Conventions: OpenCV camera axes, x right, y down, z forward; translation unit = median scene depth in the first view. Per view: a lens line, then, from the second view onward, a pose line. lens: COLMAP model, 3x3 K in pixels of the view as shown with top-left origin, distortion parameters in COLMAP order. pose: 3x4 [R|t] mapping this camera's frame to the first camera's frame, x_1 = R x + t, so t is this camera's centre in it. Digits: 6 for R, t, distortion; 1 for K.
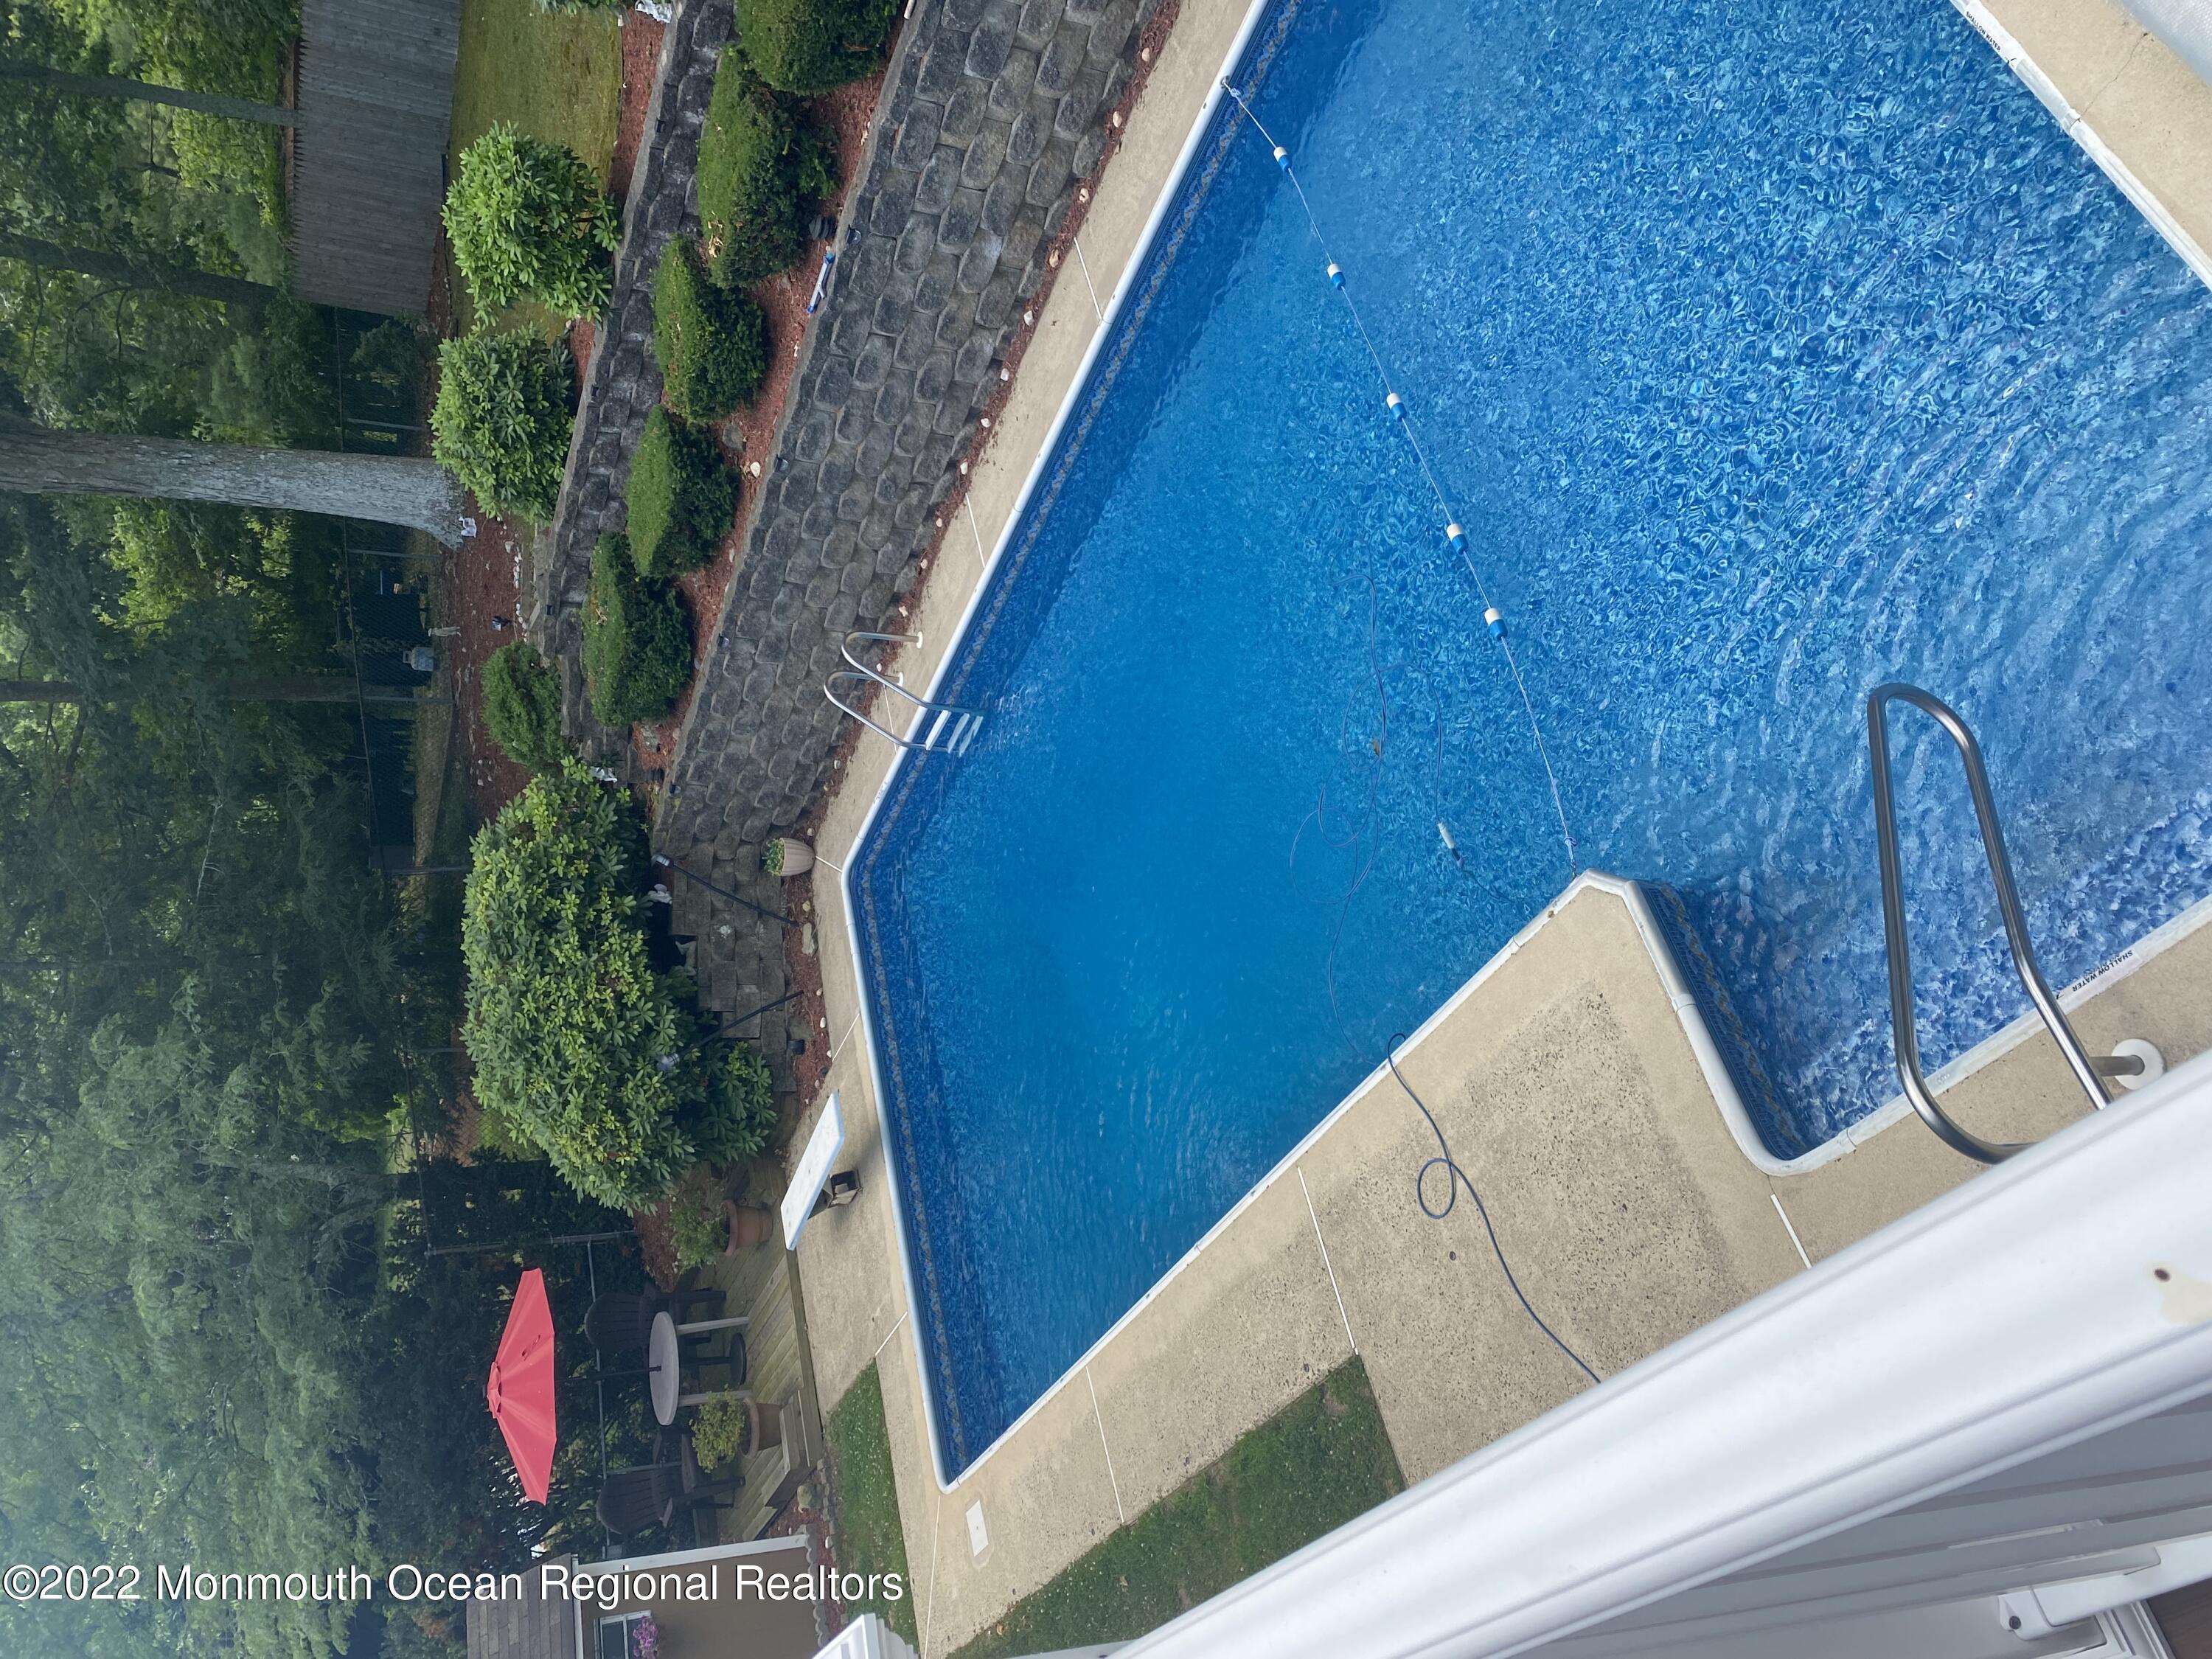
lens RADIAL K [[1686.3, 0, 1106.0], [0, 1686.3, 829.5], [0, 0, 1]] dist [0.004607, 0.005281]
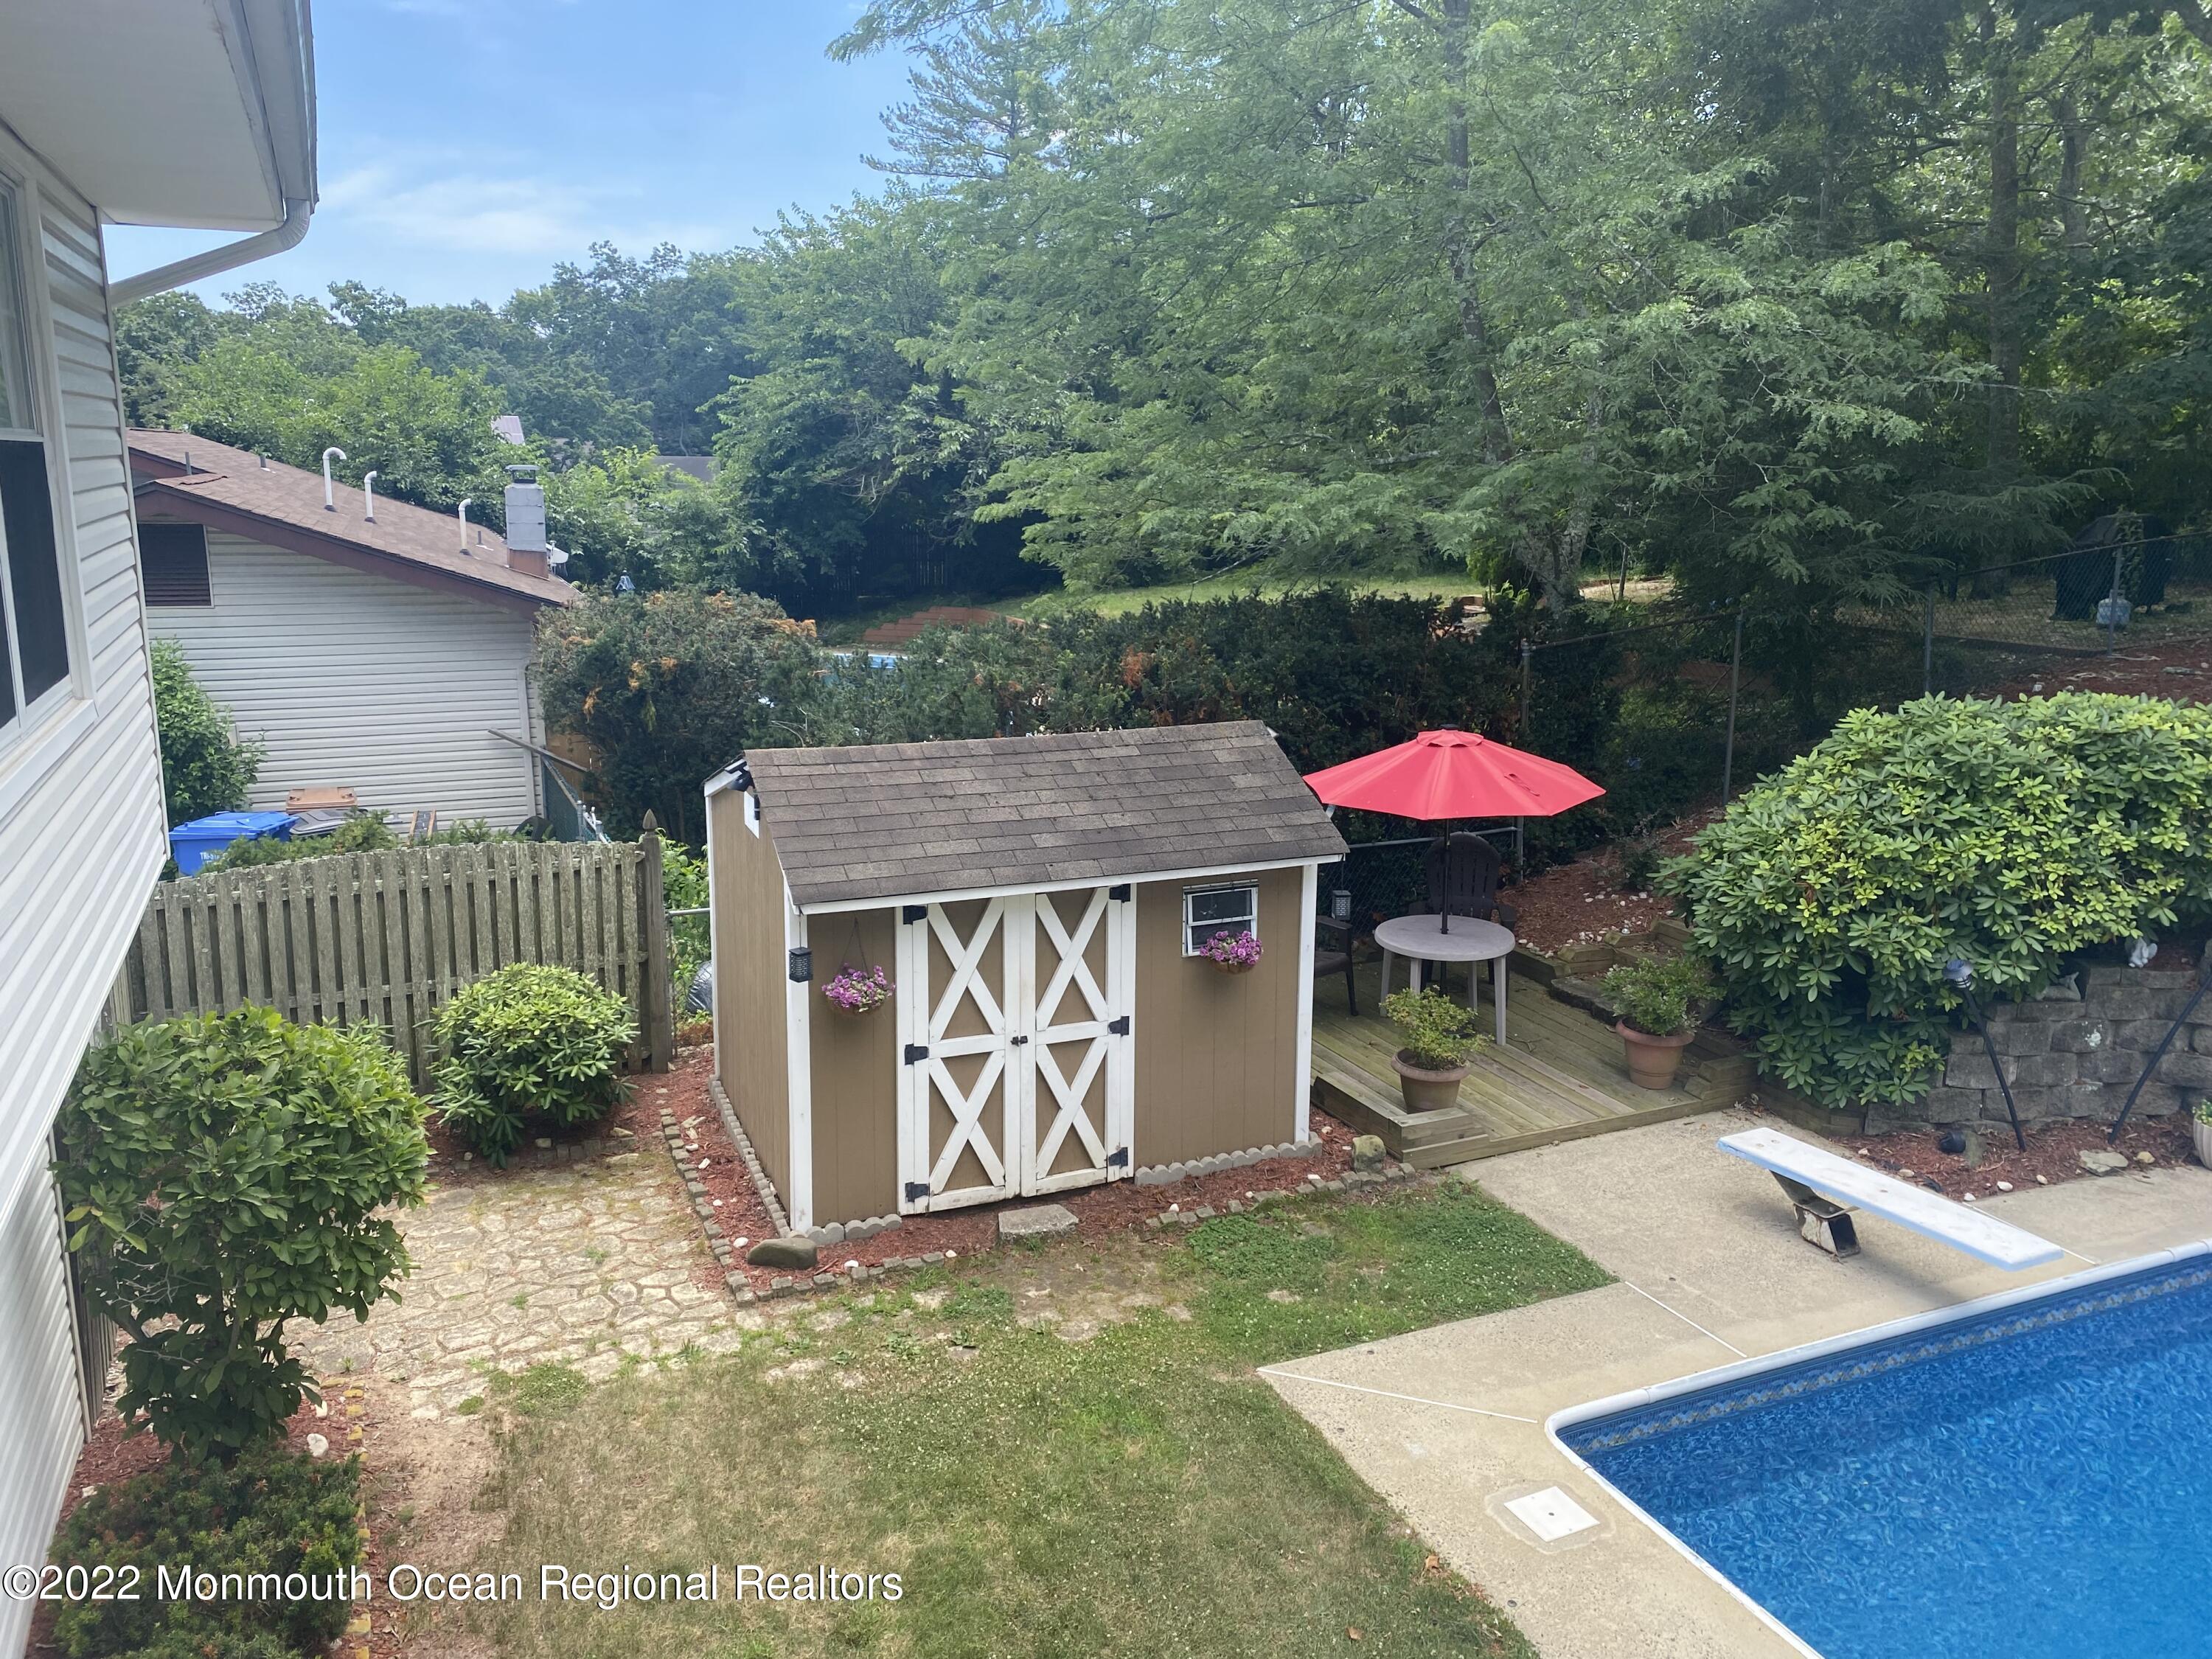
lens RADIAL K [[1686.3, 0, 1106.0], [0, 1686.3, 829.5], [0, 0, 1]] dist [0.004607, 0.005281]
pose [[-0.052193, 0.969729, -0.238539, -0.126300], [-0.980651, -0.004639, 0.195709, 0.351927], [0.188678, 0.244138, 0.951208, 0.227614]]
